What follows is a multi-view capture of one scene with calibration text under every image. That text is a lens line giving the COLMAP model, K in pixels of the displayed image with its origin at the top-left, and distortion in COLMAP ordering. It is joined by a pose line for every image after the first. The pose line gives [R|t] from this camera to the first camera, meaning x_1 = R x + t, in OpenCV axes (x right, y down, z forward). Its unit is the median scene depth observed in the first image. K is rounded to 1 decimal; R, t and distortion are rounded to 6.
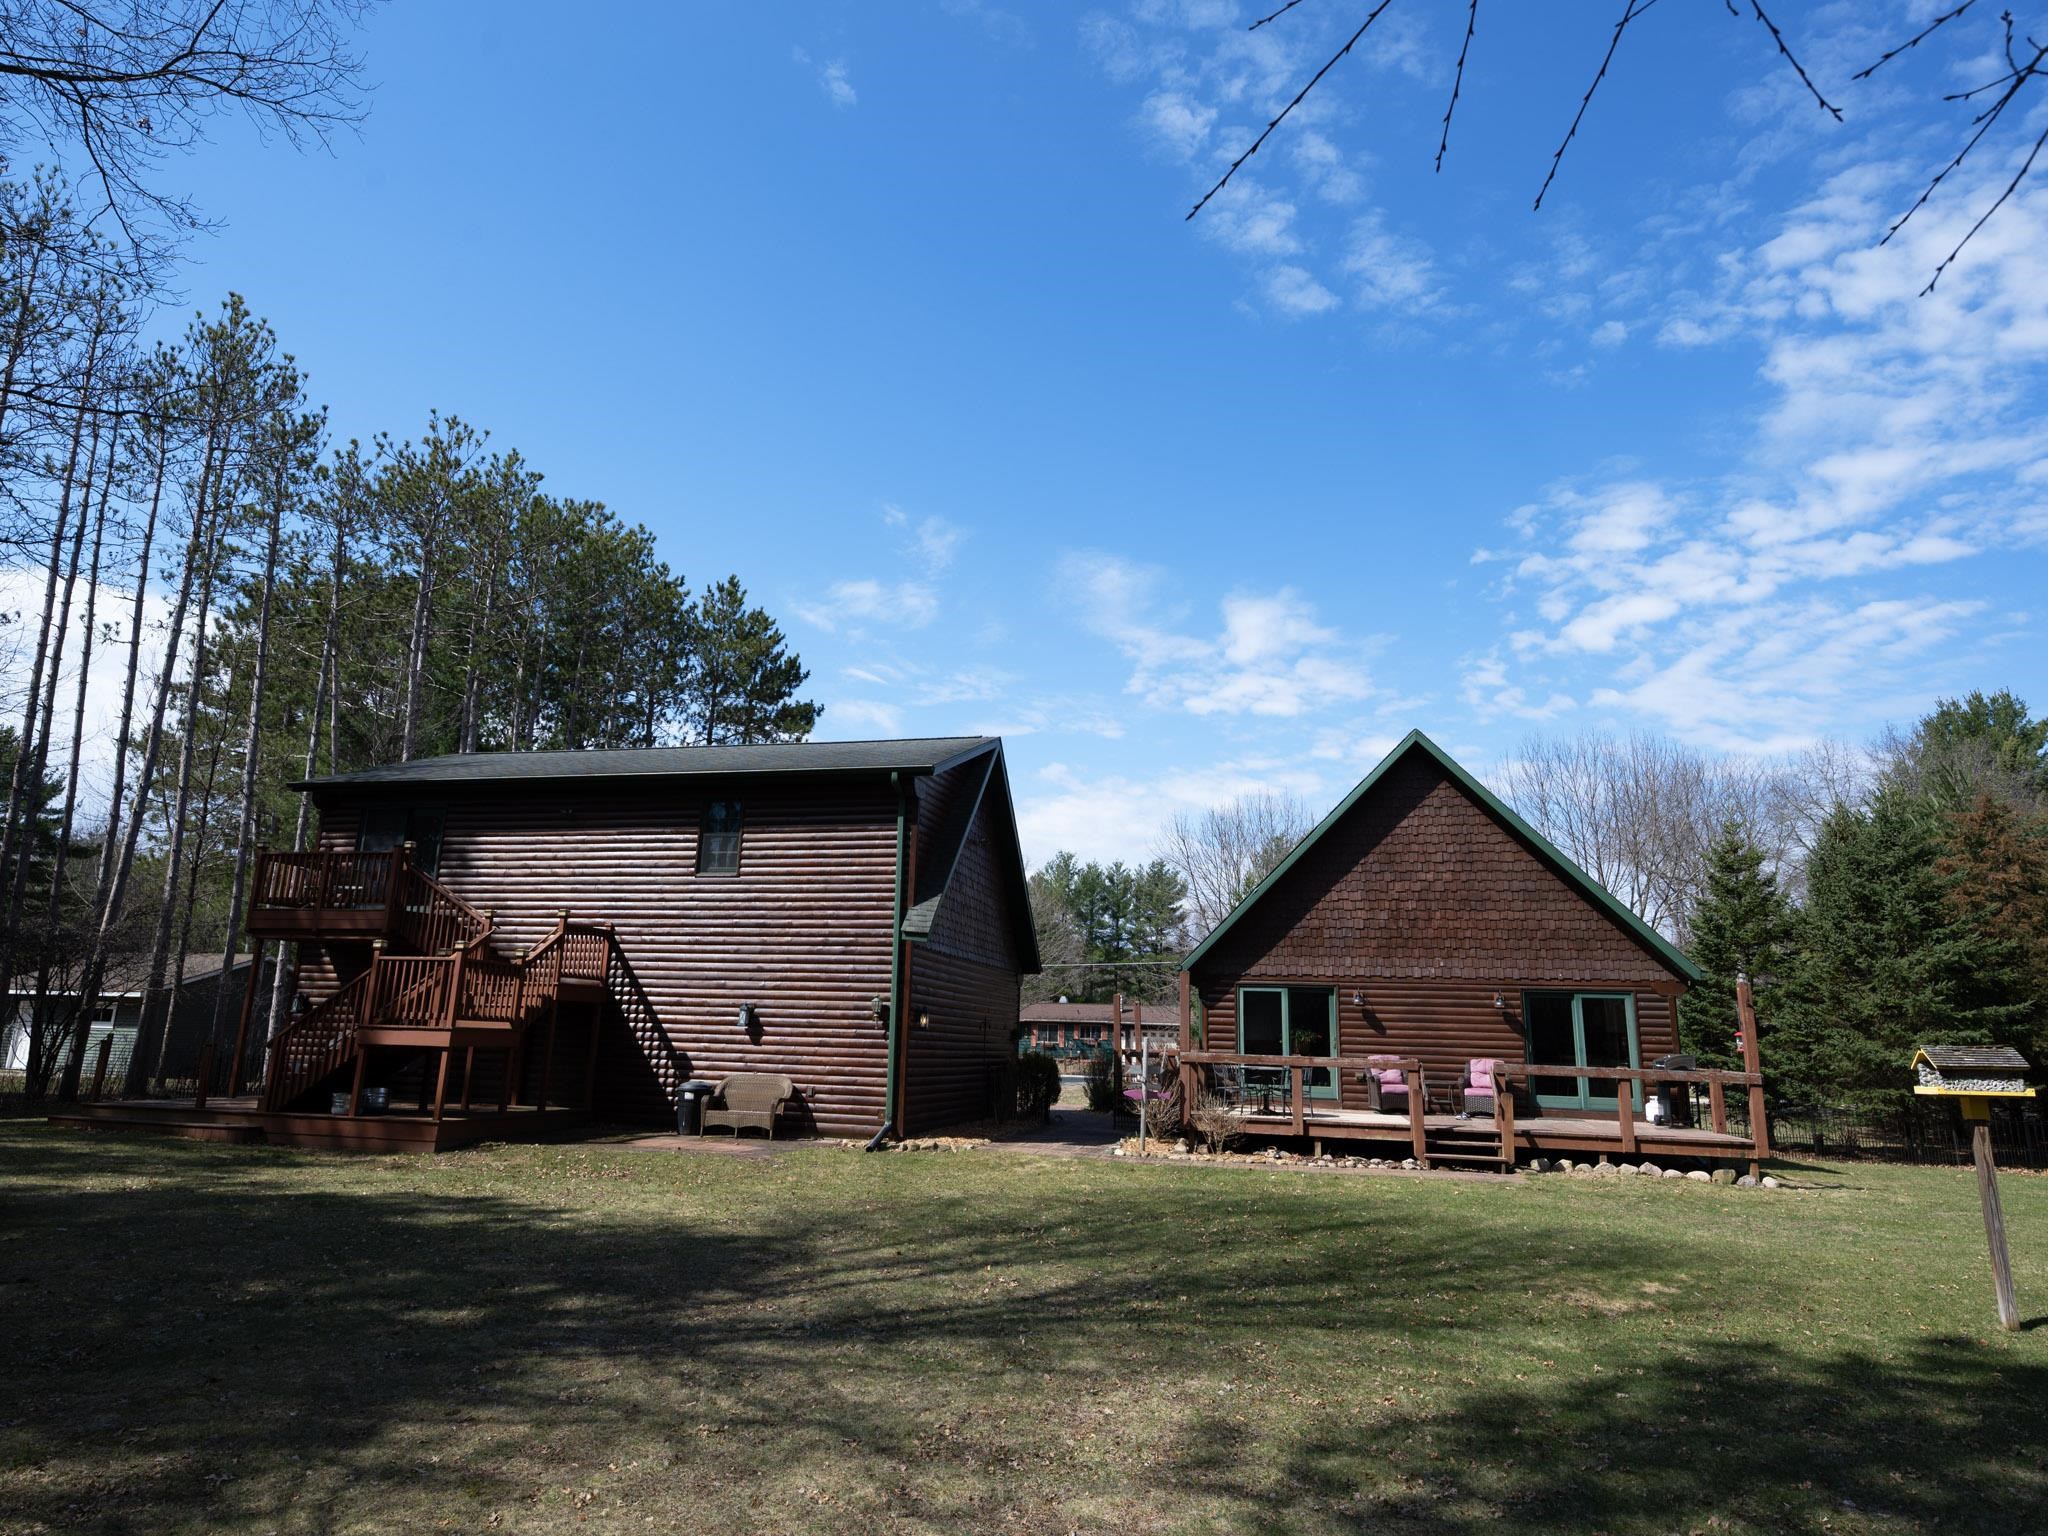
lens RADIAL K [[1157.8, 0, 1024.0], [0, 1157.8, 768.0], [0, 0, 1]] dist [-0.001375, -0.000520]
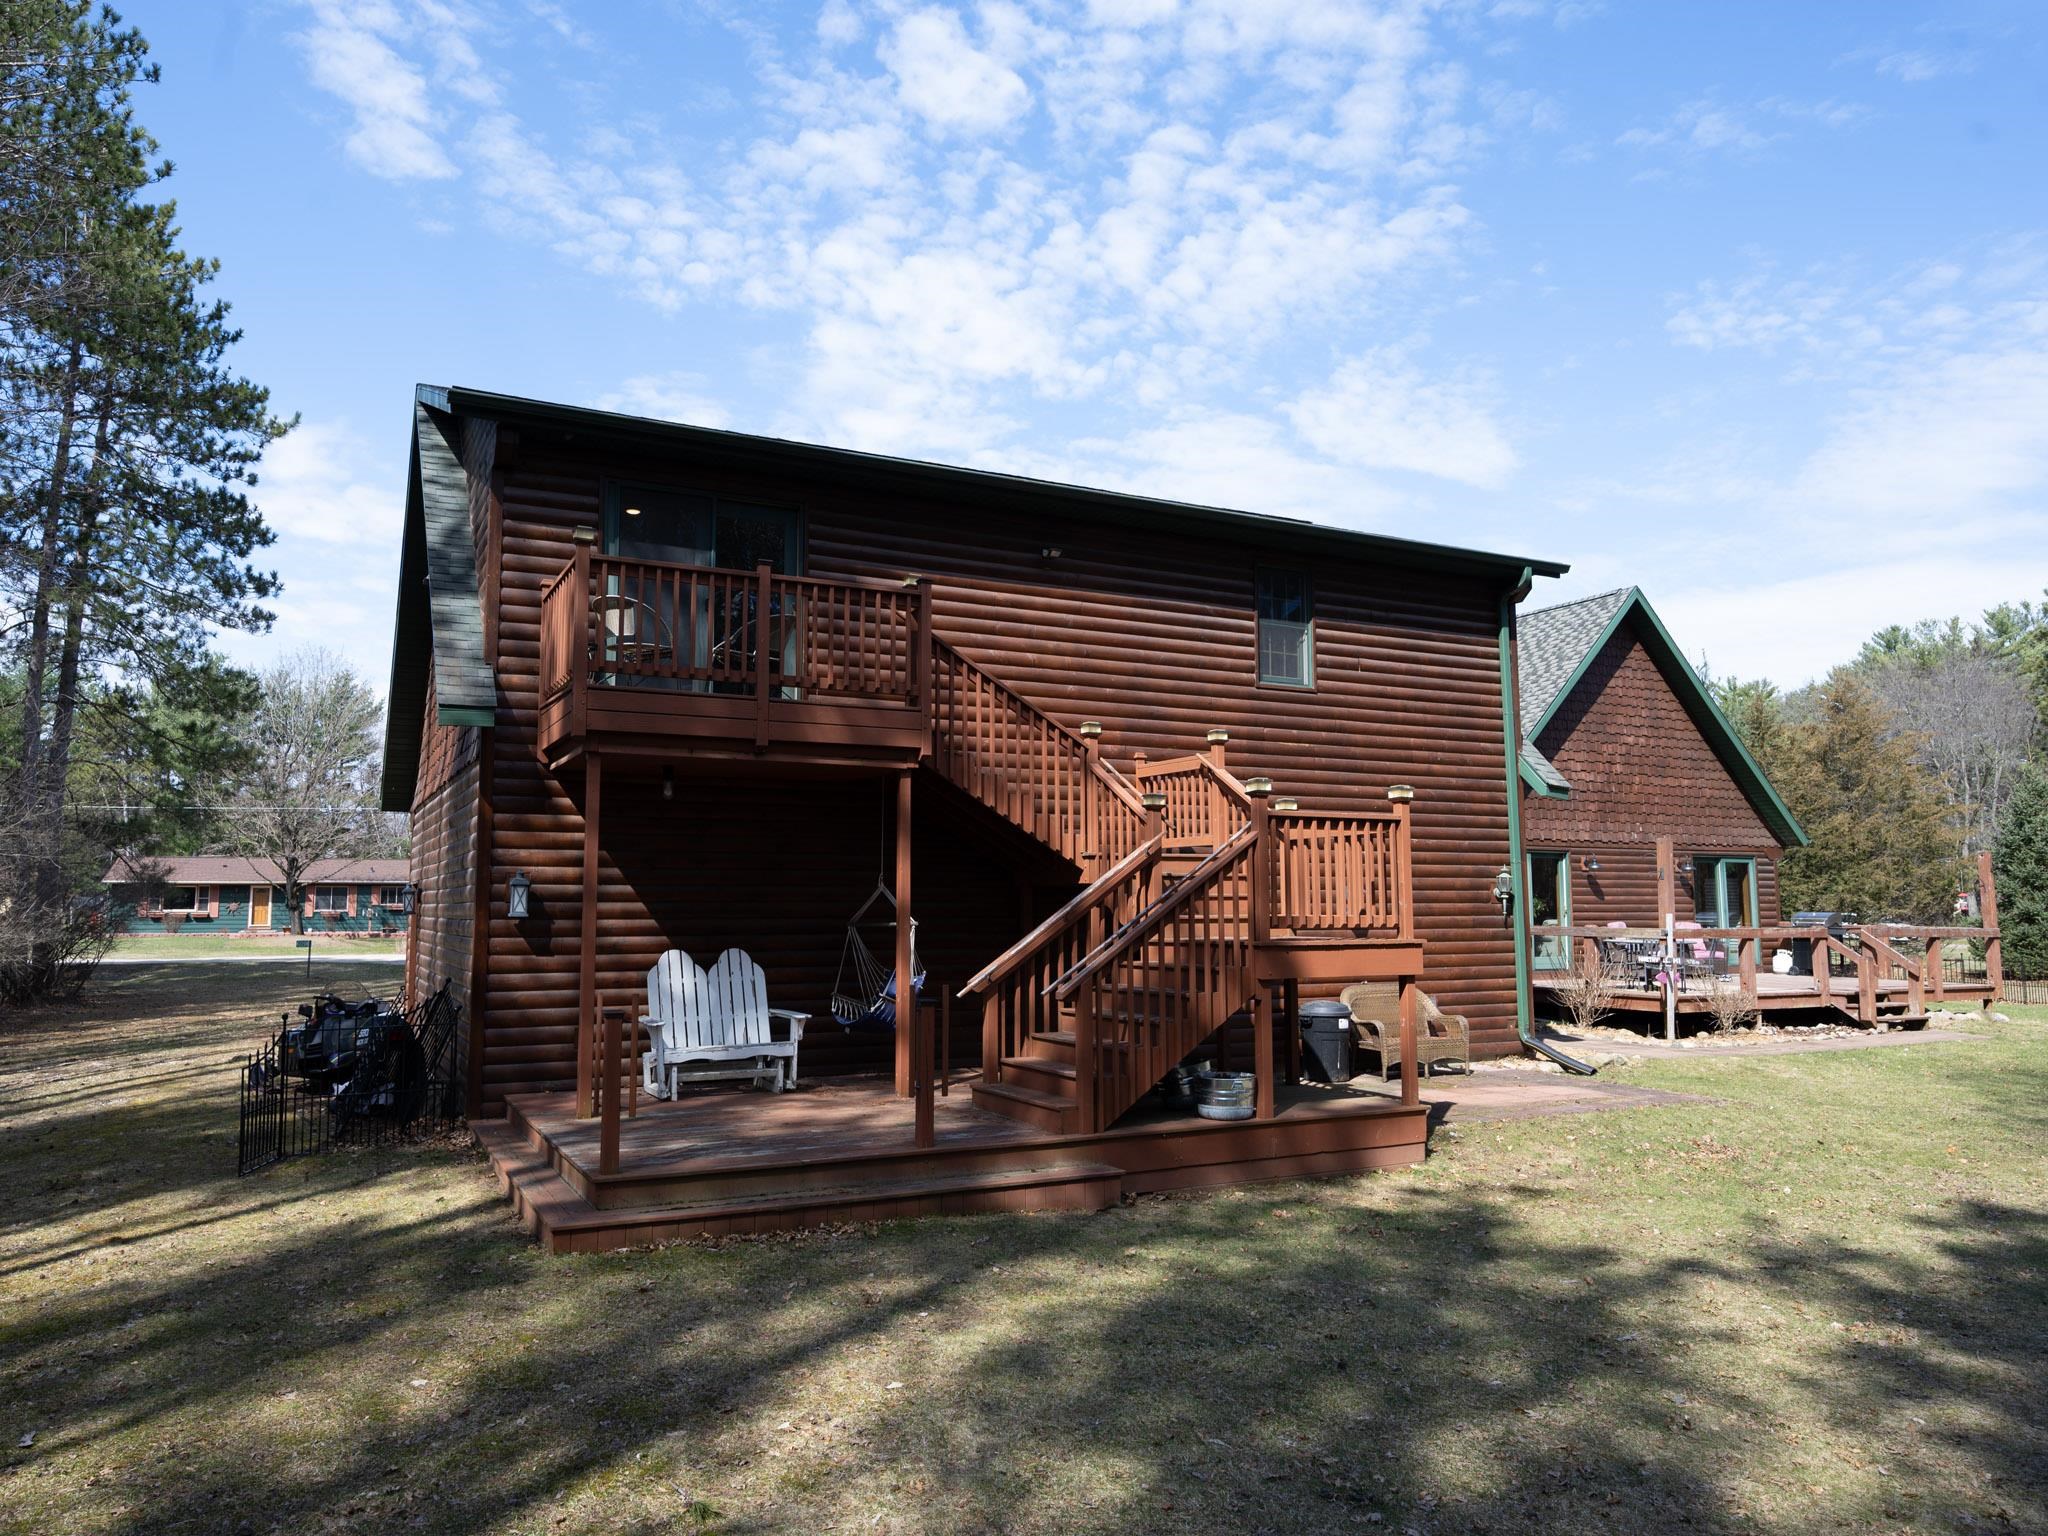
lens RADIAL K [[1296.9, 0, 1024.0], [0, 1296.9, 768.0], [0, 0, 1]] dist [0.001559, 0.001107]
pose [[0.768483, 0.037674, 0.638760, -0.740284], [-0.123763, 0.988166, 0.090616, 0.081776], [-0.627787, -0.148691, 0.764051, 0.487319]]
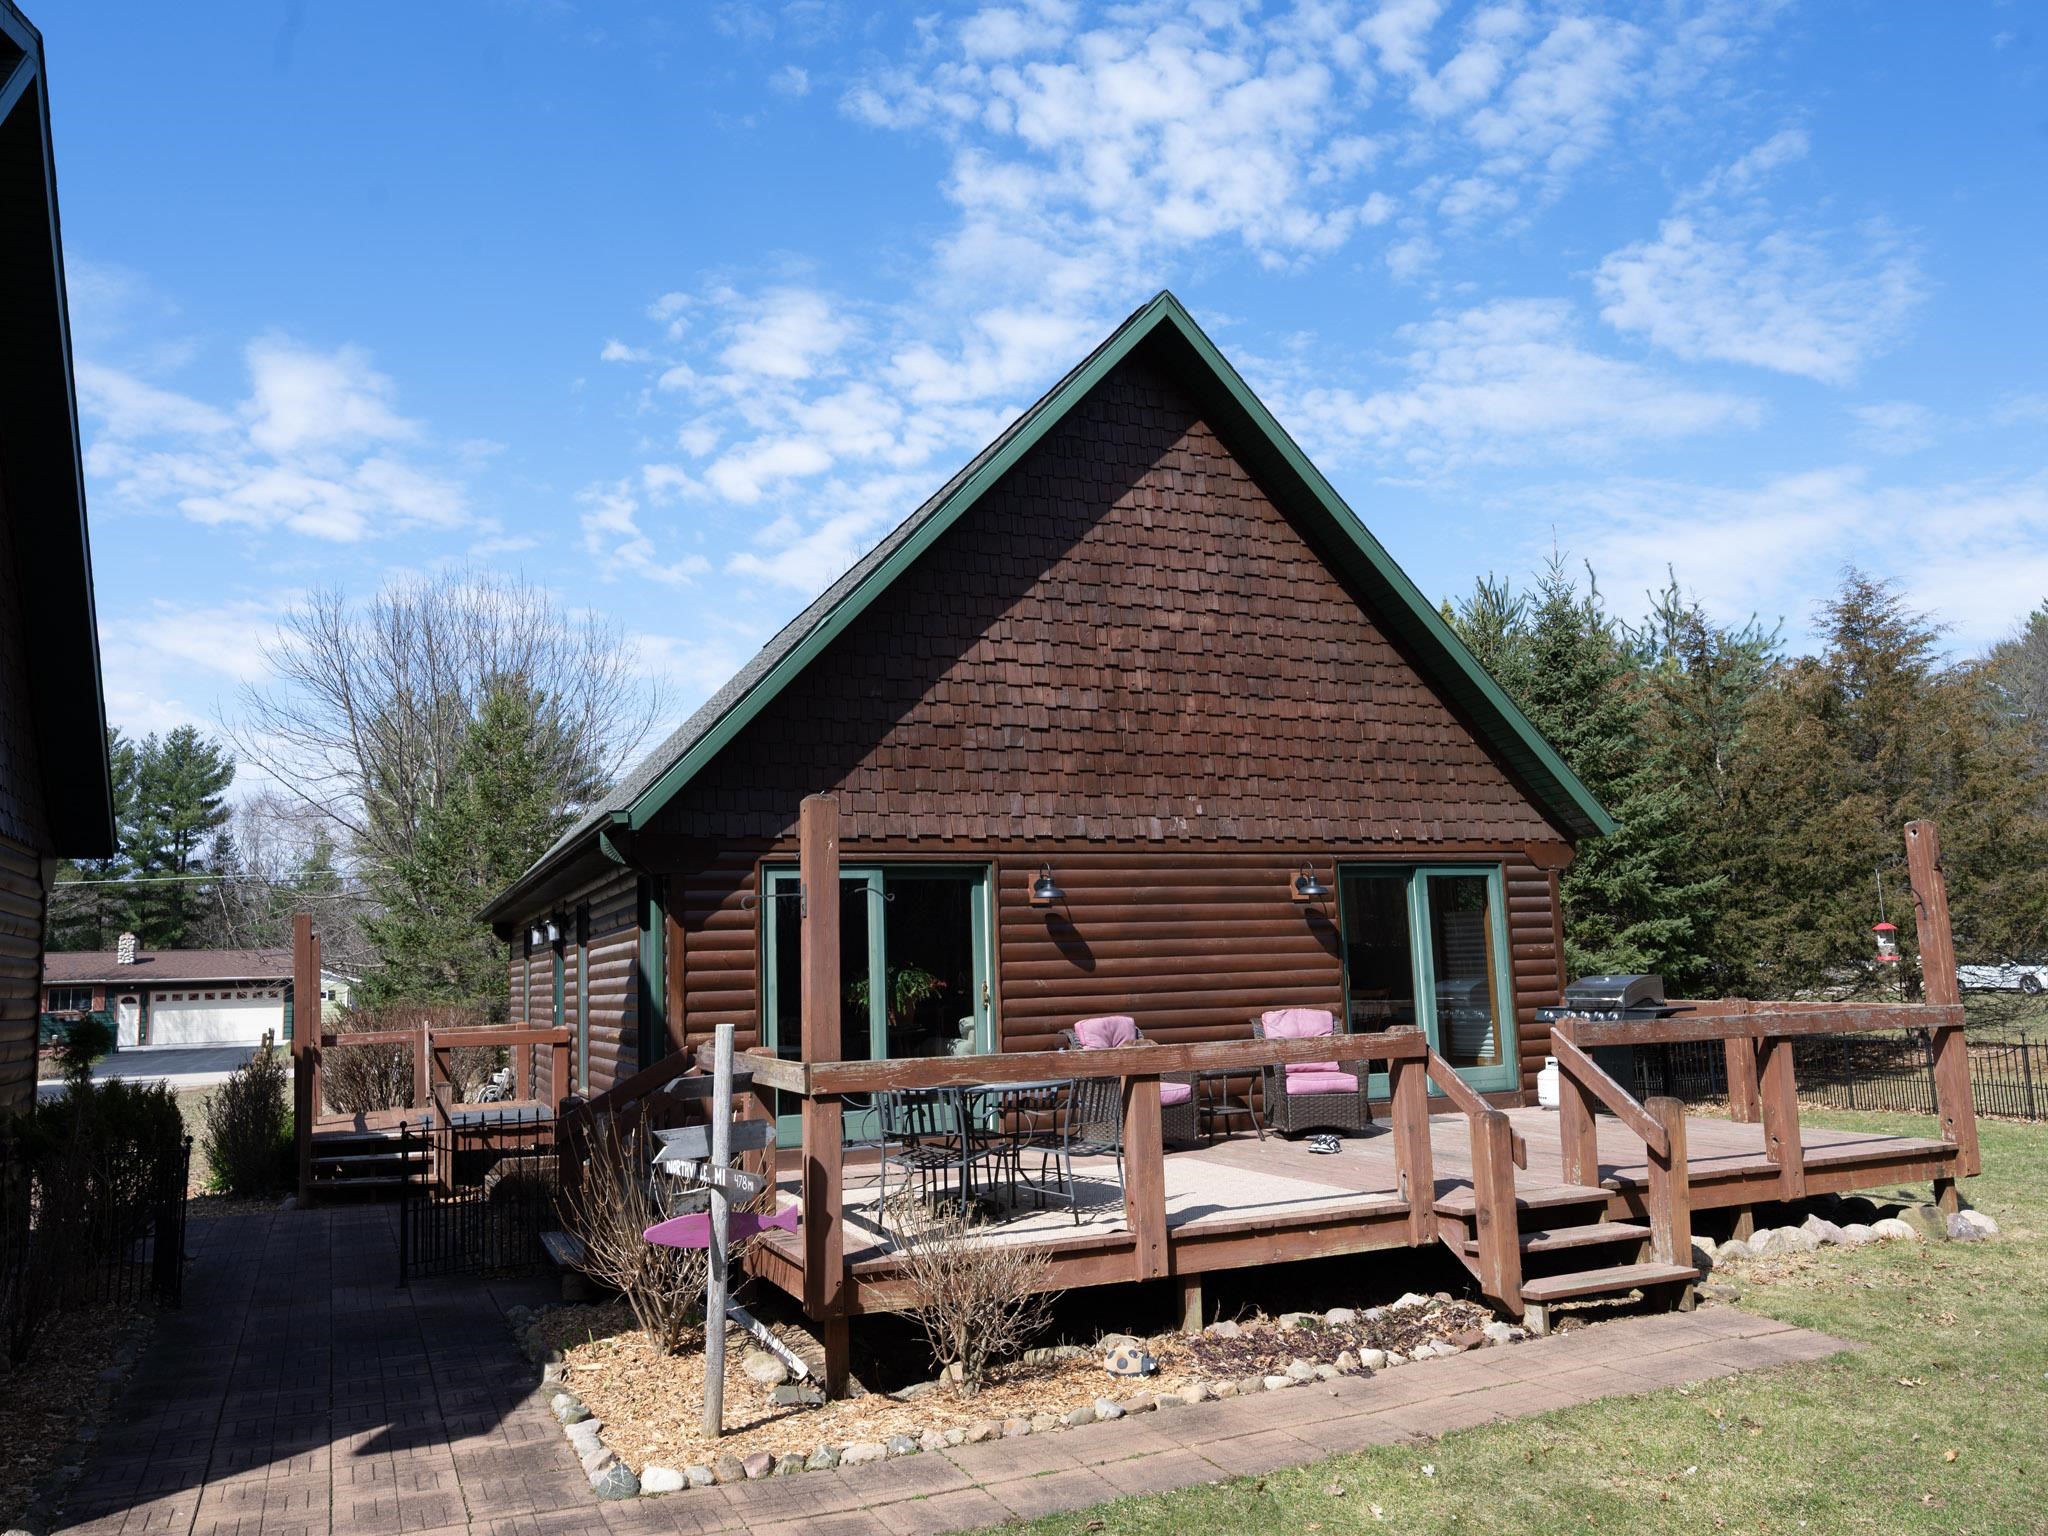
lens RADIAL K [[1478.2, 0, 1024.0], [0, 1478.2, 768.0], [0, 0, 1]] dist [-0.004327, -0.000924]
pose [[0.798475, 0.026897, 0.601426, -0.043745], [-0.080205, 0.994849, 0.061992, 0.120878], [-0.596661, -0.097736, 0.796519, 0.572325]]
